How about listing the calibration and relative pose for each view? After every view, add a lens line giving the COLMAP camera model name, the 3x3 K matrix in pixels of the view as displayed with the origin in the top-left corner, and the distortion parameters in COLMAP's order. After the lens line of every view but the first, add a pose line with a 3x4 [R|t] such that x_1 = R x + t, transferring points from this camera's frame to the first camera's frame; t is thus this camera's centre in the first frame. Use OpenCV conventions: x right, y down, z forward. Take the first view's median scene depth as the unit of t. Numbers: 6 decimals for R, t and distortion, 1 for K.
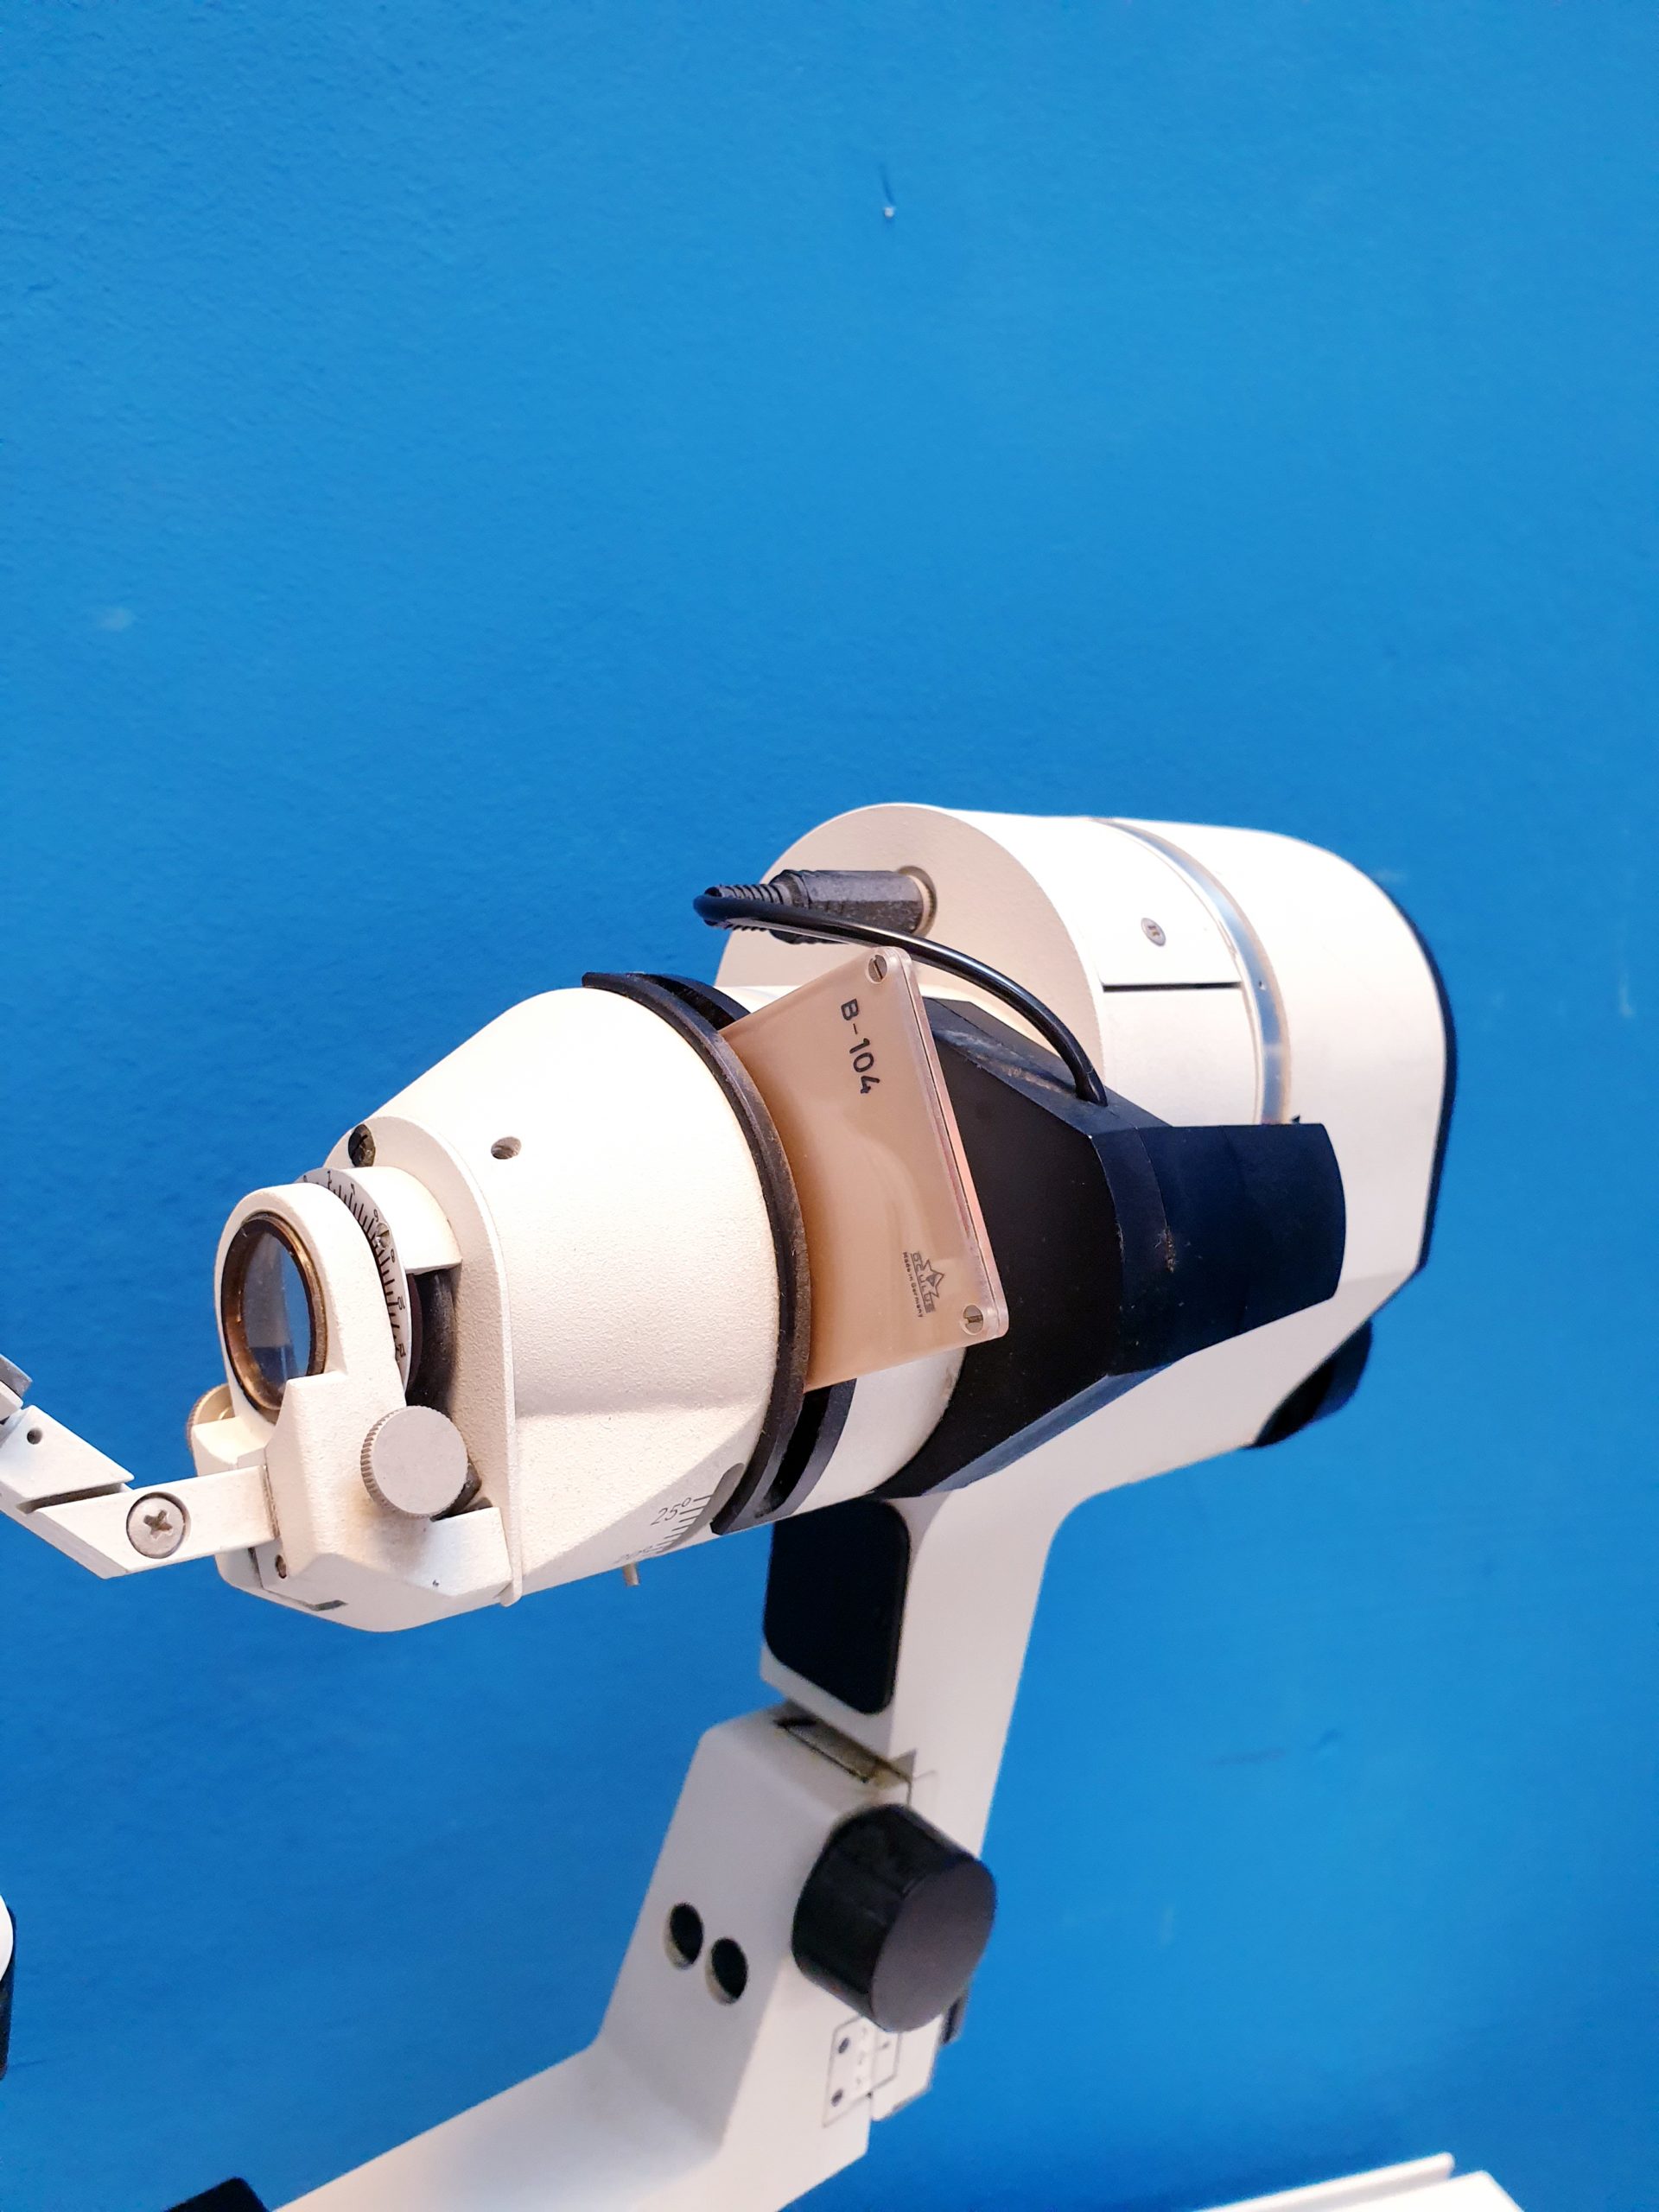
lens RADIAL K [[1758.1, 0, 794.8], [0, 1758.1, 1121.3], [0, 0, 1]] dist [-0.000498, 0.004247]
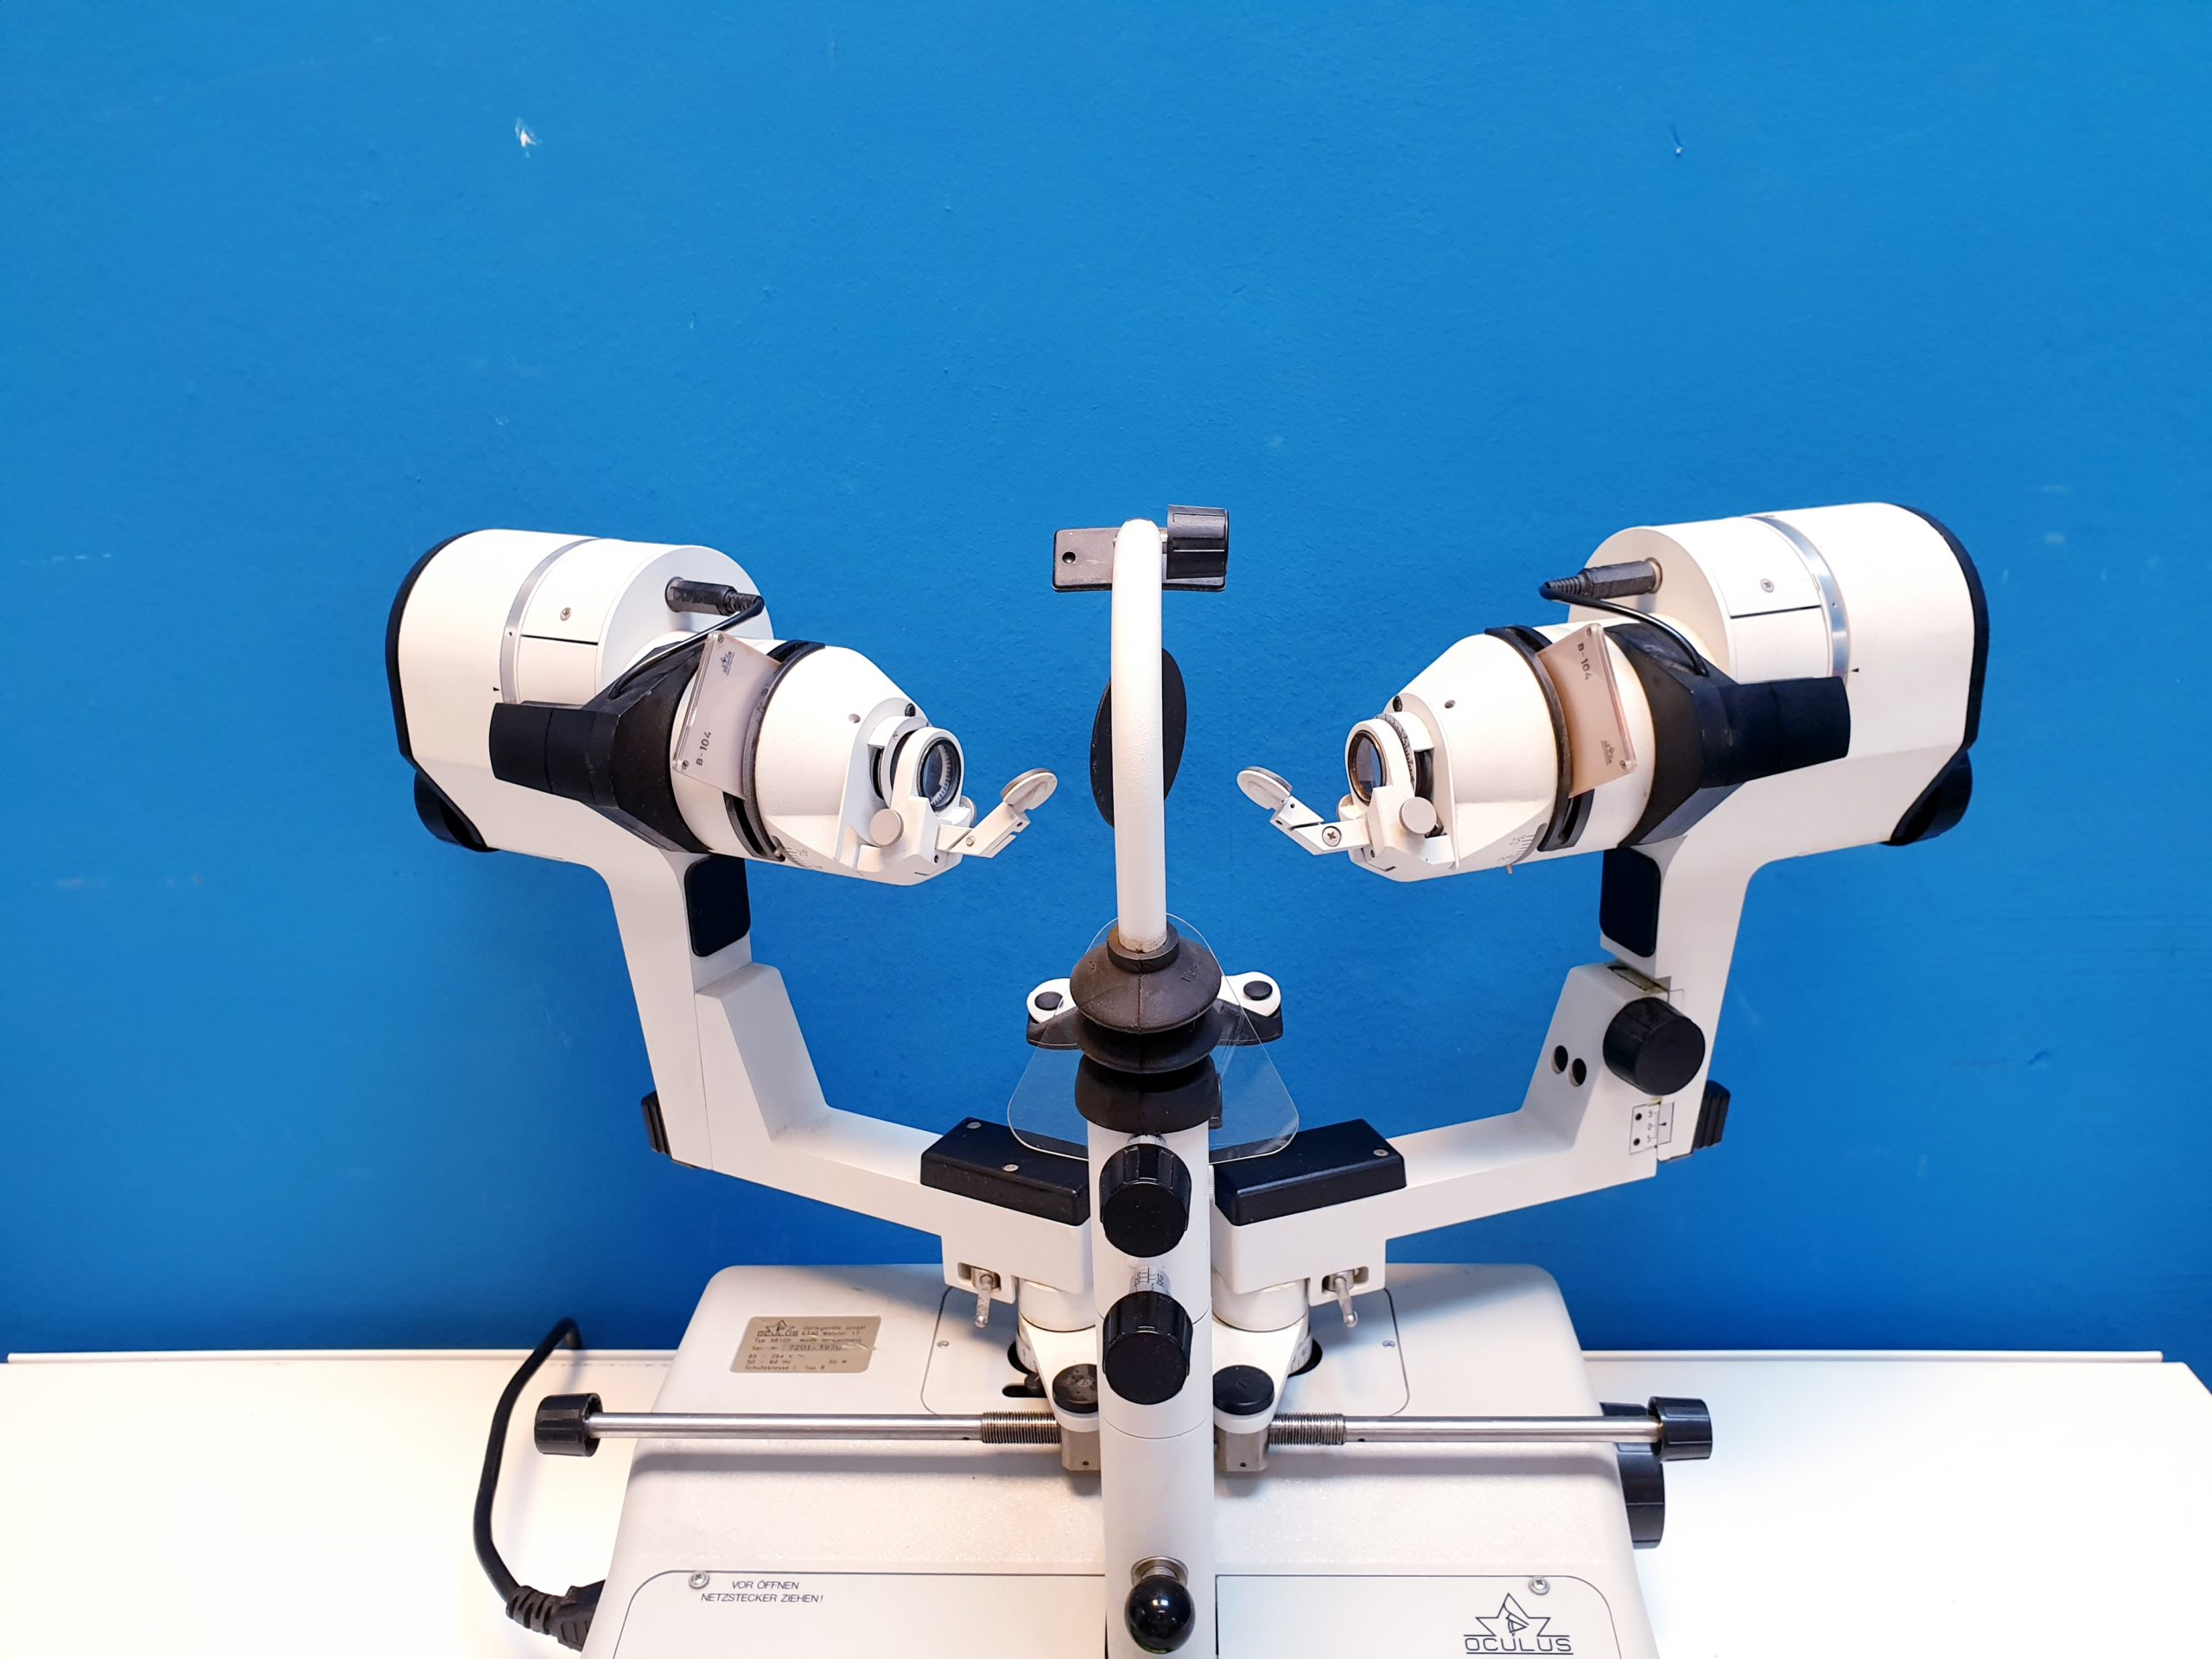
lens RADIAL K [[1758.1, 0, 1111.2], [0, 1758.1, 817.9], [0, 0, 1]] dist [-0.000498, 0.004247]
pose [[0.917080, 0.000113, -0.398703, 0.311151], [0.045593, 0.993410, 0.105154, -0.085425], [0.396087, -0.114613, 0.911032, -1.203323]]
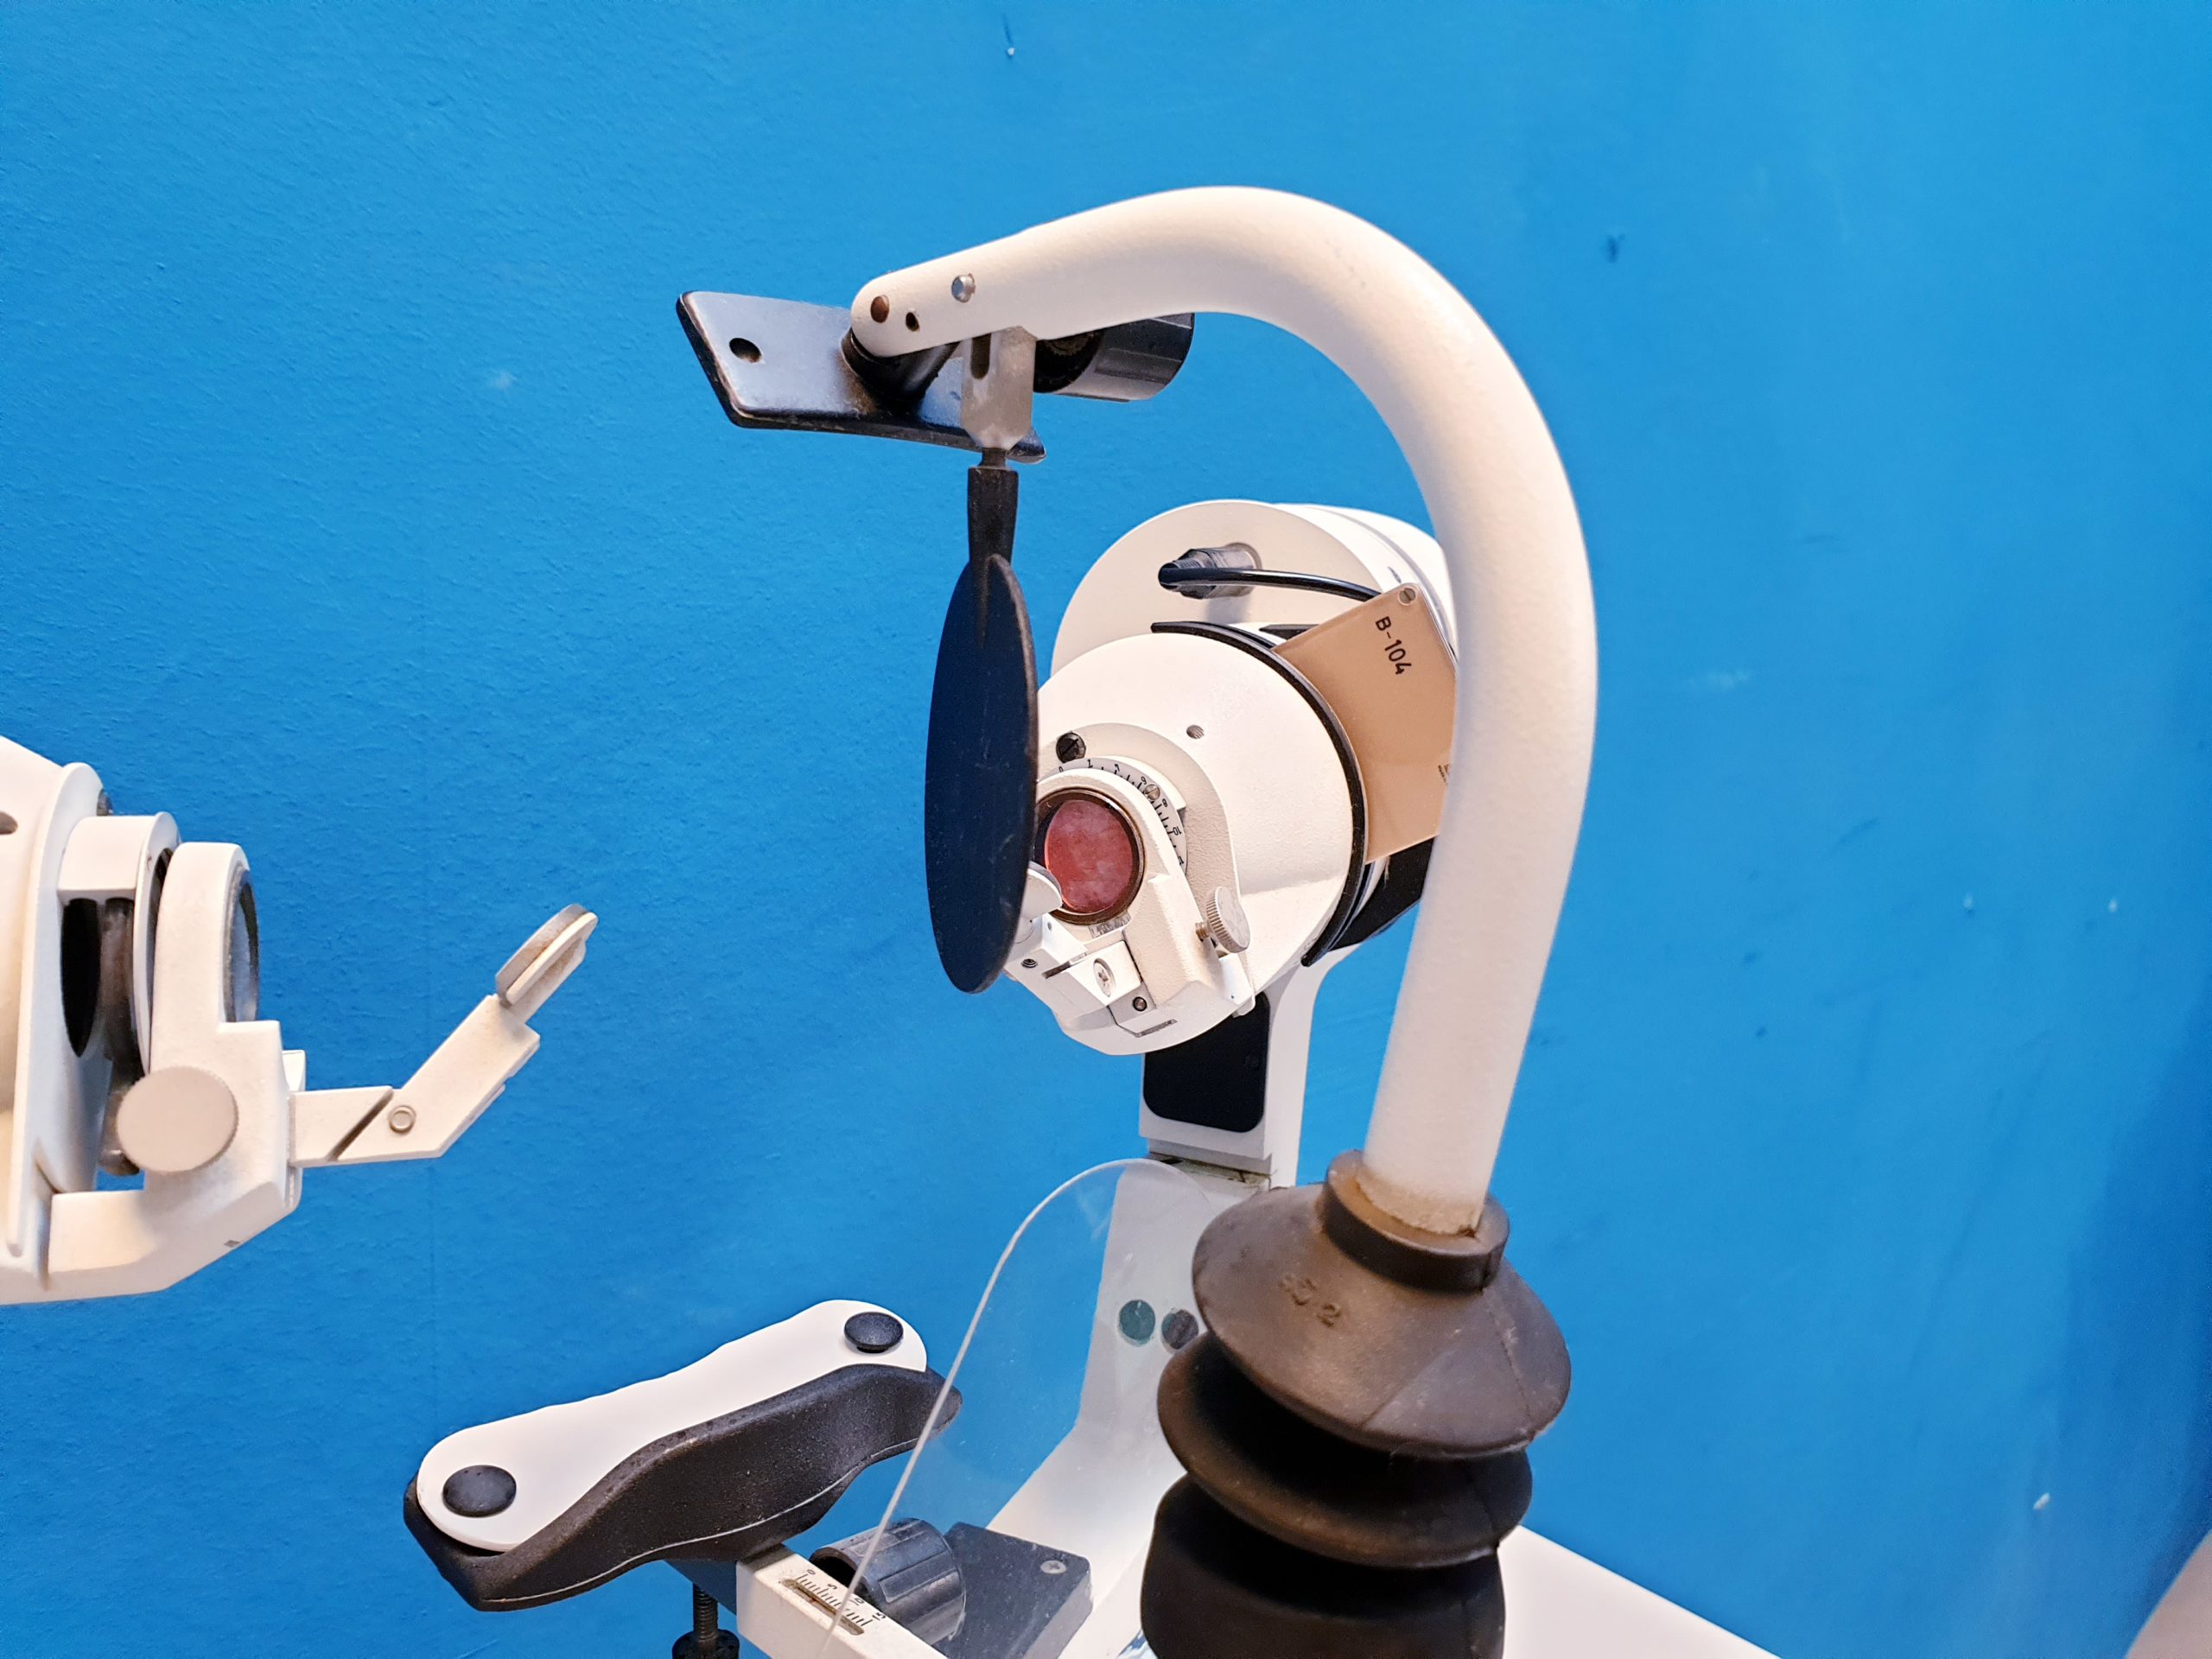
lens RADIAL K [[1758.1, 0, 1107.5], [0, 1758.1, 826.9], [0, 0, 1]] dist [-0.000498, 0.004247]
pose [[0.910969, -0.123852, 0.393441, -0.618450], [0.121064, 0.992129, 0.032004, 0.028817], [-0.394308, 0.018477, 0.918793, -0.288674]]
